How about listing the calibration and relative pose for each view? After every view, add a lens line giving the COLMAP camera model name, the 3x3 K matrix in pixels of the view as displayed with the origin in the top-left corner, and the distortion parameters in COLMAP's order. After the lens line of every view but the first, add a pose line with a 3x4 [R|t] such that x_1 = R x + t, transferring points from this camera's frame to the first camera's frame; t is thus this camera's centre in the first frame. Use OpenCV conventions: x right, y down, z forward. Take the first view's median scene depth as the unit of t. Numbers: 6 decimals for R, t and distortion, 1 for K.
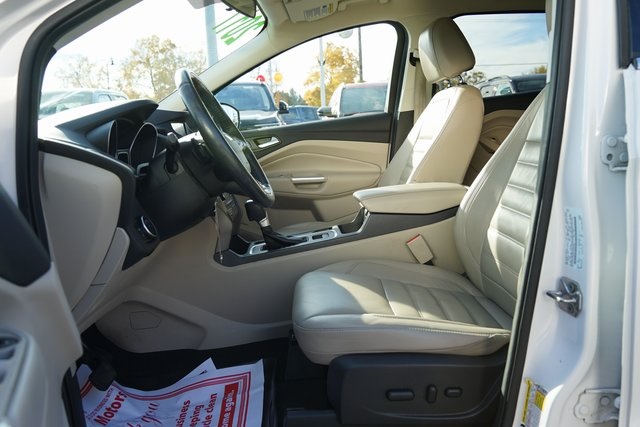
lens RADIAL K [[517.9, 0, 320.0], [0, 517.9, 213.5], [0, 0, 1]] dist [-0.066172, 0.062828]
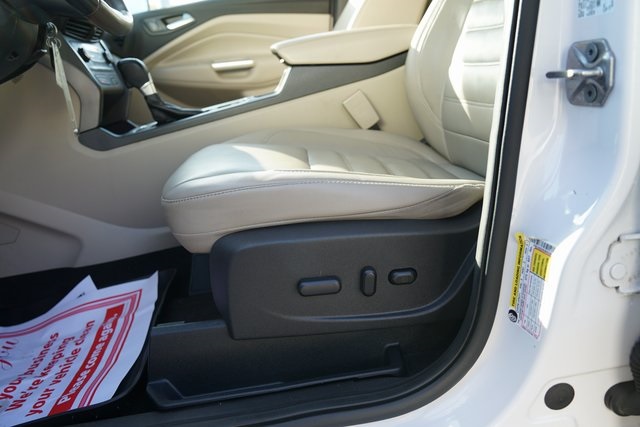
lens RADIAL K [[517.9, 0, 320.0], [0, 517.9, 213.5], [0, 0, 1]] dist [-0.066172, 0.062828]
pose [[0.996530, -0.071485, 0.042633, 0.100745], [0.066686, 0.992236, 0.104983, 0.145724], [-0.049807, -0.101776, 0.993560, 0.276851]]
